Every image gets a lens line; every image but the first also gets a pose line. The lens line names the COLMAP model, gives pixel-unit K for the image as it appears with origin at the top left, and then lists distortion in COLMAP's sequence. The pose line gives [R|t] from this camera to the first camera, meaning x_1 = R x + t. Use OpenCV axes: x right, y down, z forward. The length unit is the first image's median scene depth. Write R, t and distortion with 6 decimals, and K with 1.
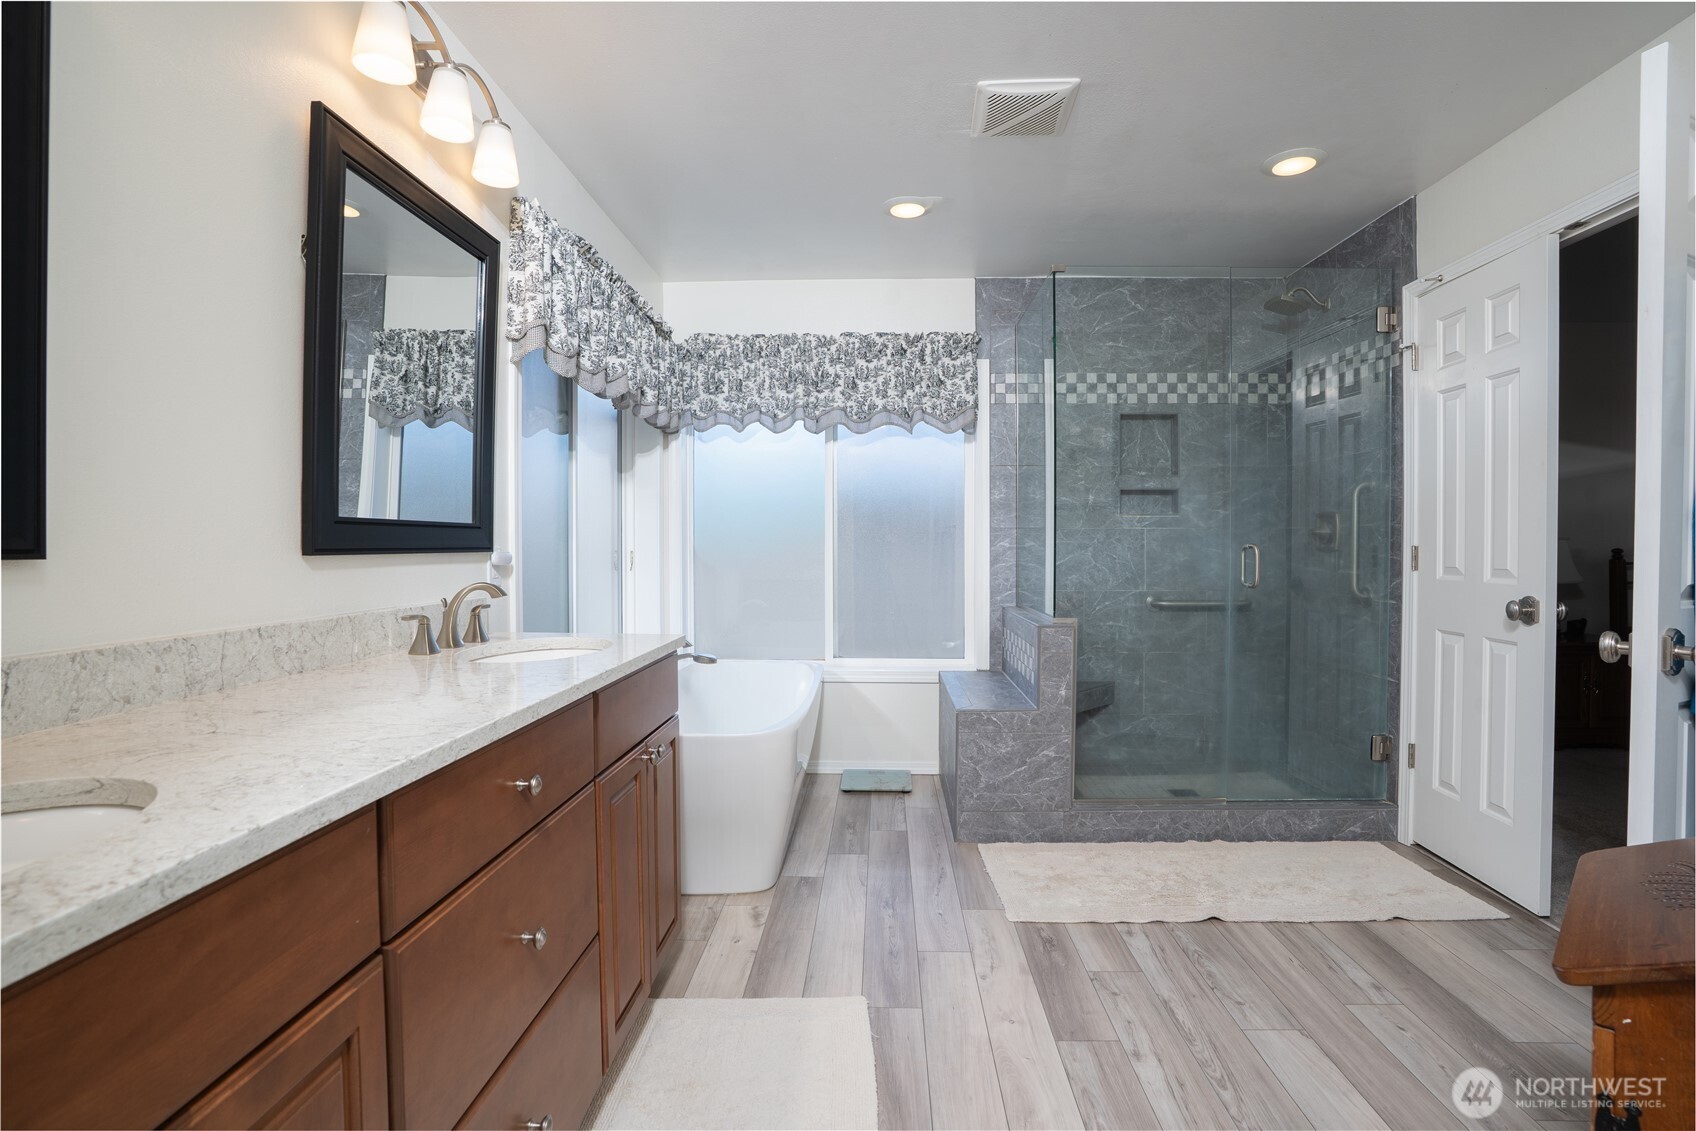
lens RADIAL K [[777.3, 0, 856.5], [0, 777.3, 560.5], [0, 0, 1]] dist [-0.049944, 0.000019]
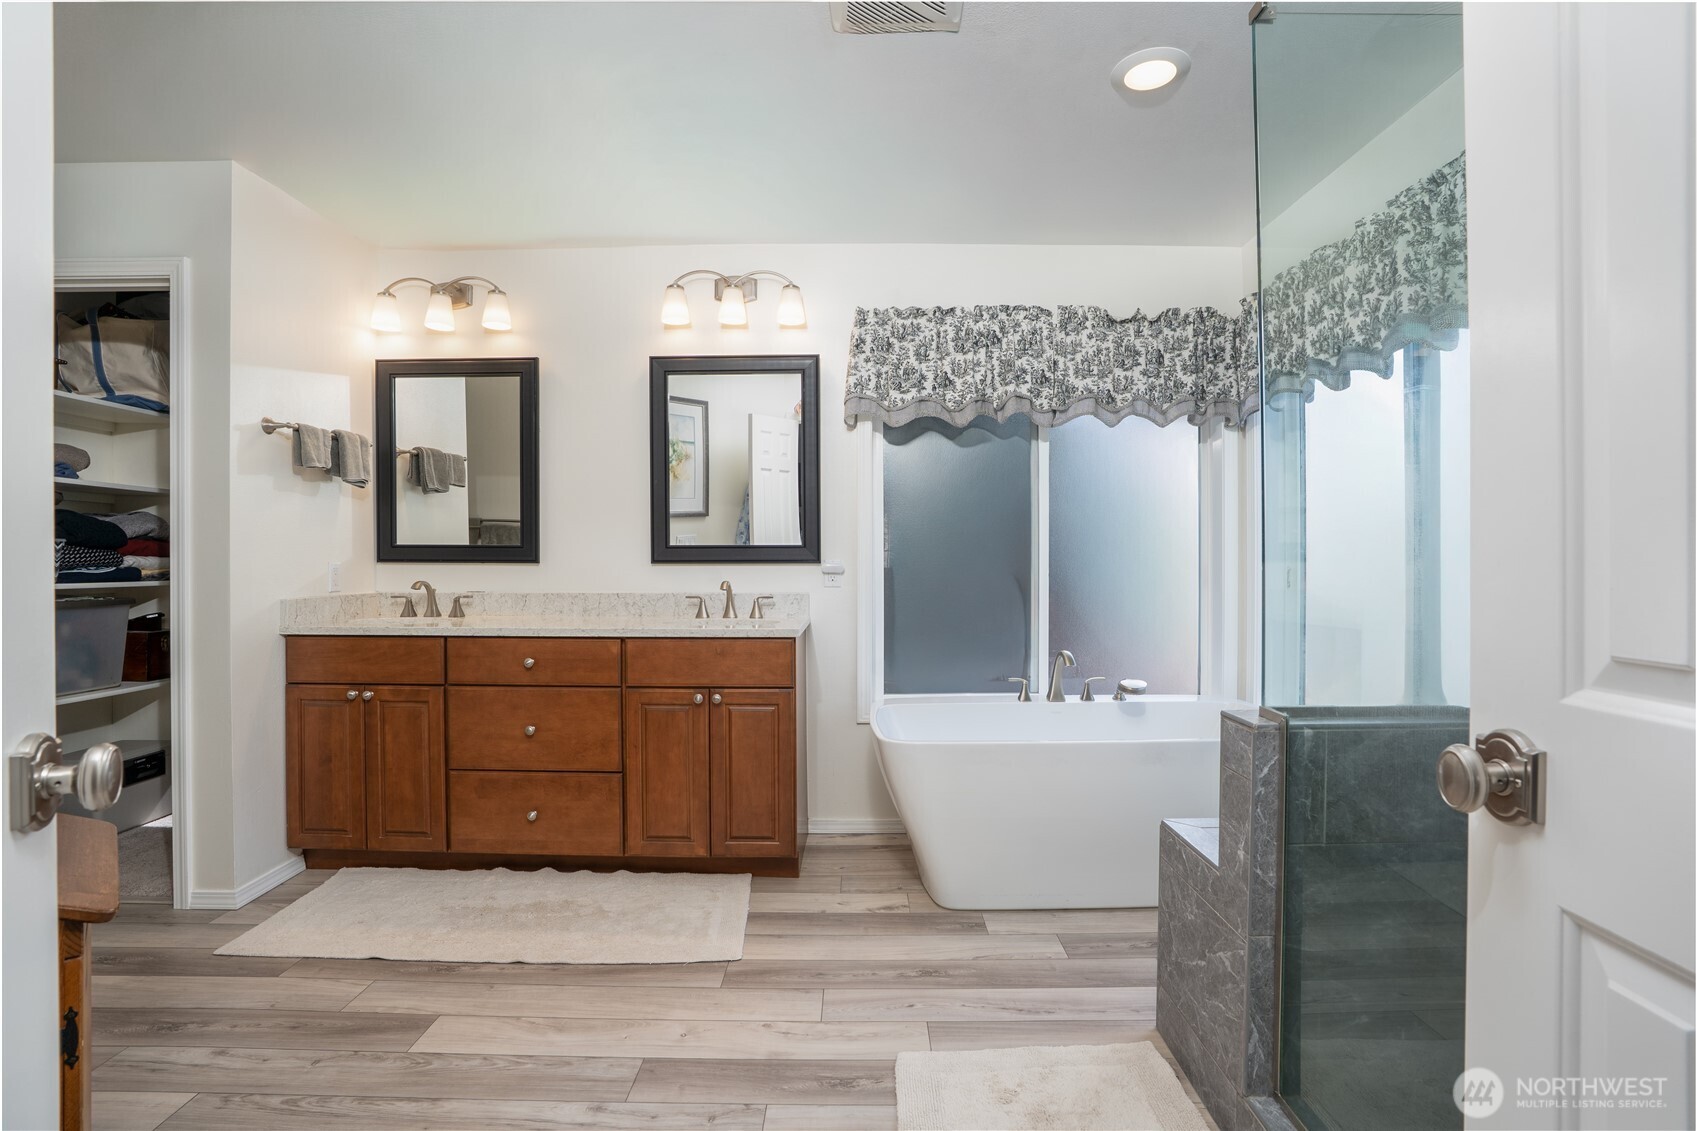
lens RADIAL K [[777.8, 0, 857.0], [0, 777.8, 560.5], [0, 0, 1]] dist [-0.049944, 0.000019]
pose [[0.035134, 0.000602, -0.999382, 1.095339], [-0.019325, 0.999813, -0.000077, -0.020025], [0.999196, 0.019315, 0.035139, 1.068408]]
